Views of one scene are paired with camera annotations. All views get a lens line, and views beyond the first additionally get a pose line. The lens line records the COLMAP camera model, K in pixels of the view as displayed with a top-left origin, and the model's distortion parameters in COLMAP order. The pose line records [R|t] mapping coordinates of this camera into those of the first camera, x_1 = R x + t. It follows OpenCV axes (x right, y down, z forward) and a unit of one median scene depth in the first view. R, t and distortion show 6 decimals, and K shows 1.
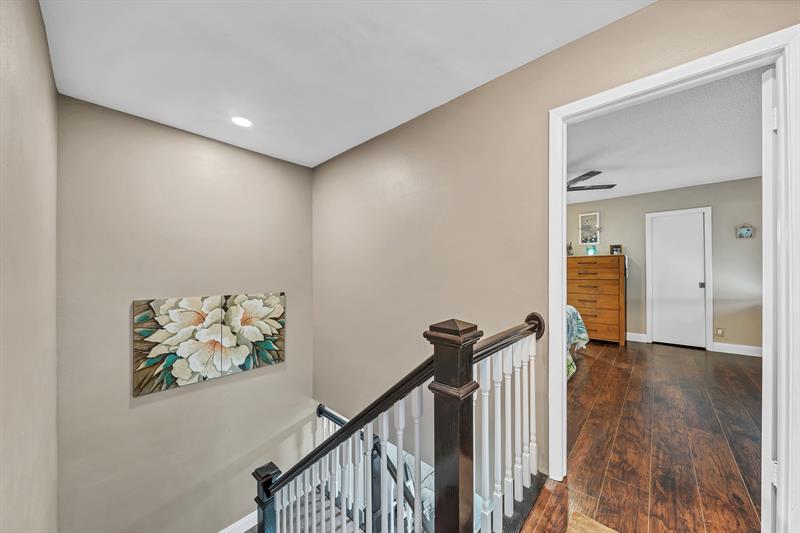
lens RADIAL K [[275.6, 0, 399.0], [0, 275.6, 269.7], [0, 0, 1]] dist [-0.005384, -0.000189]
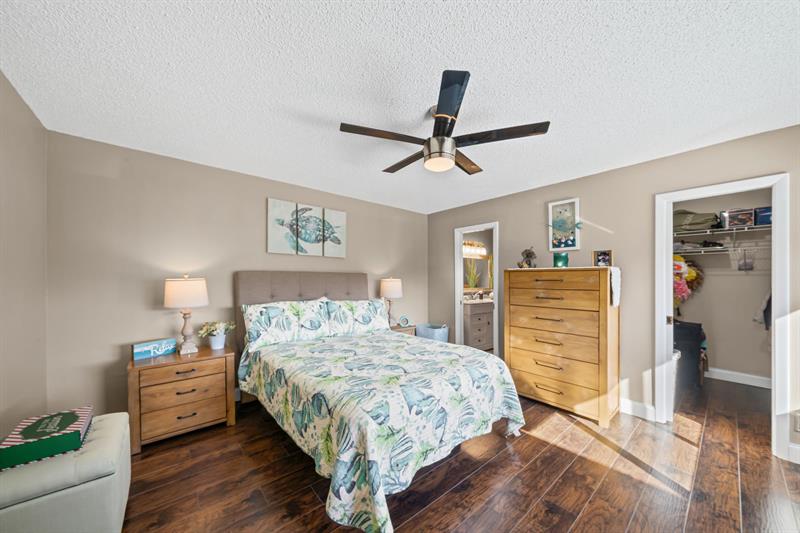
lens RADIAL K [[275.6, 0, 390.6], [0, 275.6, 278.8], [0, 0, 1]] dist [-0.005384, -0.000189]
pose [[0.991440, 0.012911, -0.129925, 3.512589], [-0.012345, 0.999910, 0.005162, -0.229569], [0.129980, -0.003514, 0.991510, 2.981099]]
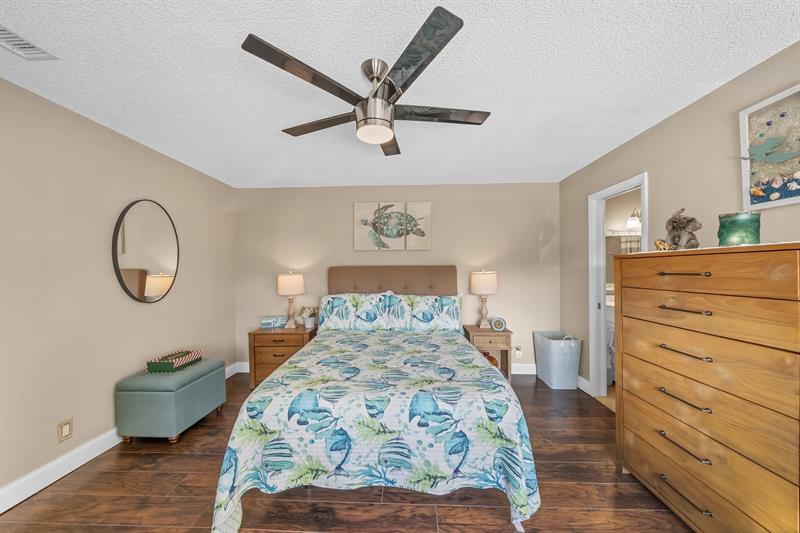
lens RADIAL K [[275.6, 0, 398.6], [0, 275.6, 272.5], [0, 0, 1]] dist [-0.005384, -0.000189]
pose [[0.658468, 0.008601, -0.752560, 5.949856], [0.008556, 0.999785, 0.018913, -0.296901], [0.752560, -0.018892, 0.658252, 4.802576]]
